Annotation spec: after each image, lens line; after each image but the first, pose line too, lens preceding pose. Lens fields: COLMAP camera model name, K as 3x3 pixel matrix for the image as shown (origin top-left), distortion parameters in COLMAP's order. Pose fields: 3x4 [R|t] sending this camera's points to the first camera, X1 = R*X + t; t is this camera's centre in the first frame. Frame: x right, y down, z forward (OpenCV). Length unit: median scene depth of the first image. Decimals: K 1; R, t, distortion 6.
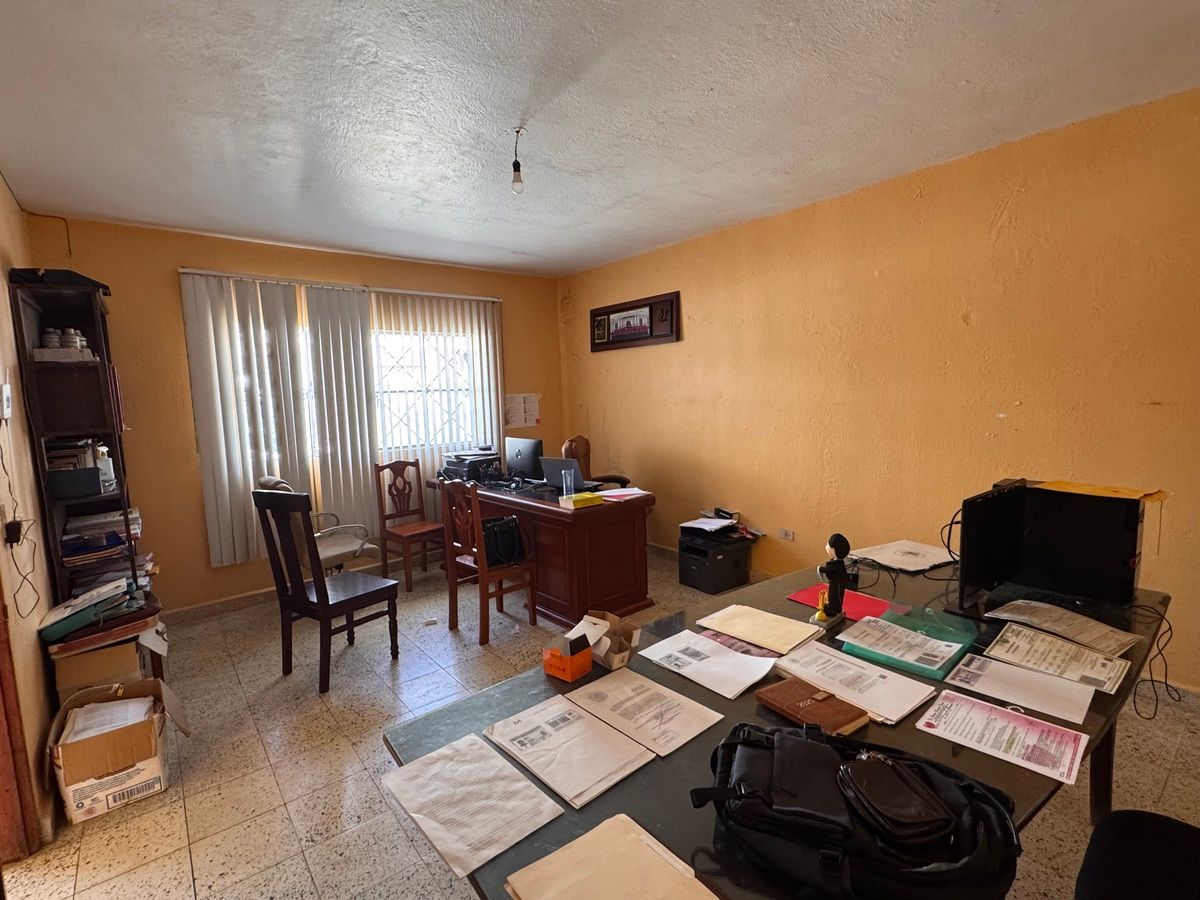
lens RADIAL K [[579.6, 0, 600.8], [0, 579.6, 451.2], [0, 0, 1]] dist [-0.000214, 0.001905]
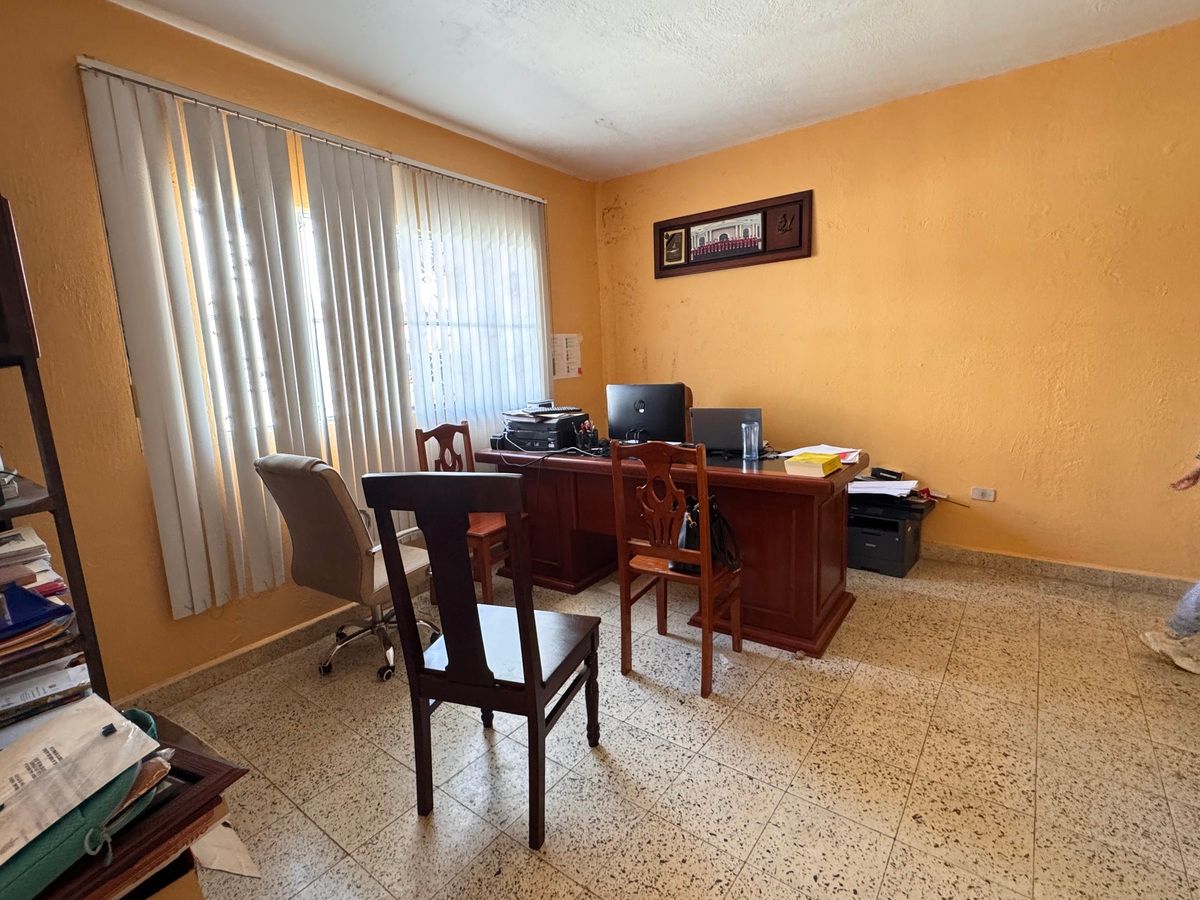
lens RADIAL K [[579.6, 0, 597.4], [0, 579.6, 448.6], [0, 0, 1]] dist [-0.000214, 0.001905]
pose [[0.971319, -0.047730, 0.232939, -0.335349], [0.037512, 0.998138, 0.048105, 0.018468], [-0.234801, -0.037988, 0.971301, 0.304557]]
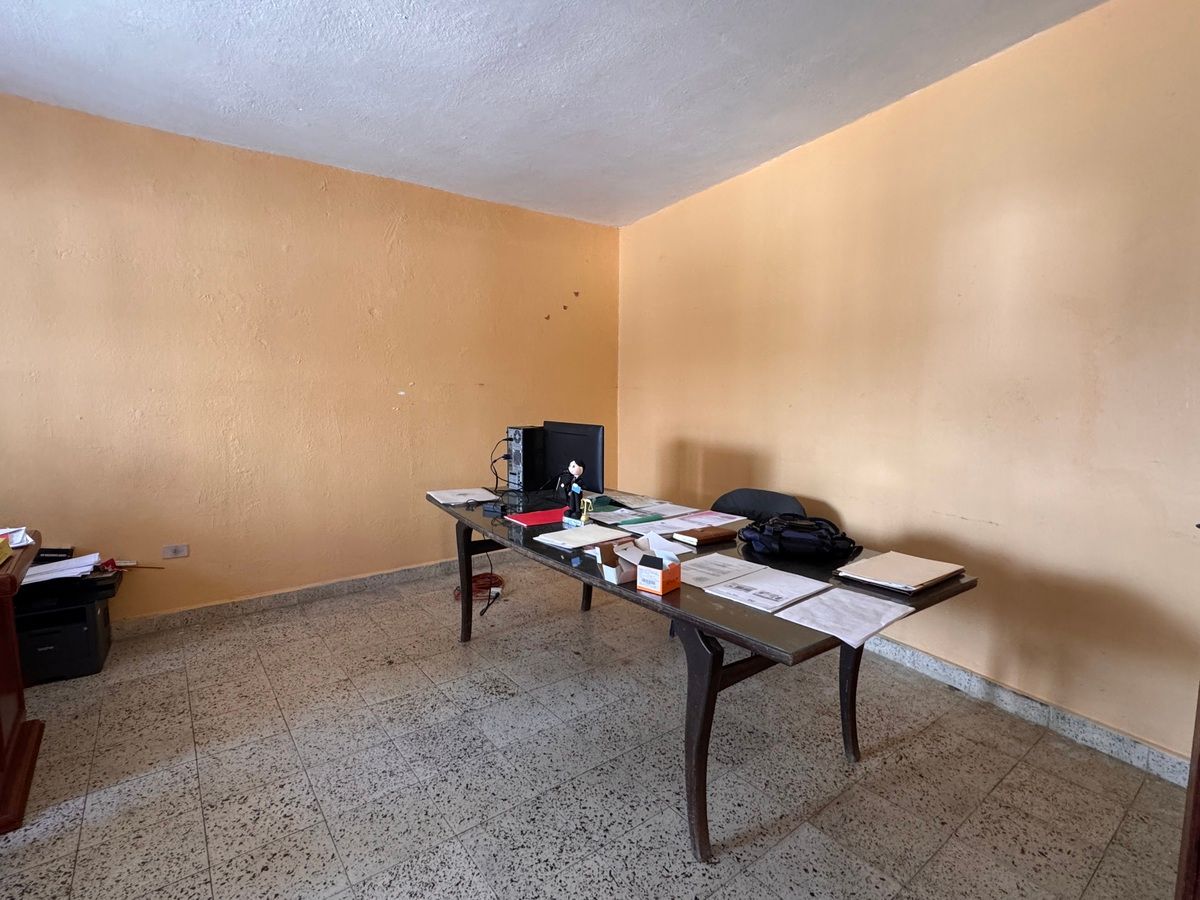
lens RADIAL K [[579.6, 0, 593.0], [0, 579.6, 450.4], [0, 0, 1]] dist [-0.000214, 0.001905]
pose [[0.026556, -0.068678, 0.997285, -0.372266], [0.106850, 0.992117, 0.065476, 0.016170], [-0.993920, 0.104821, 0.033685, 0.357459]]
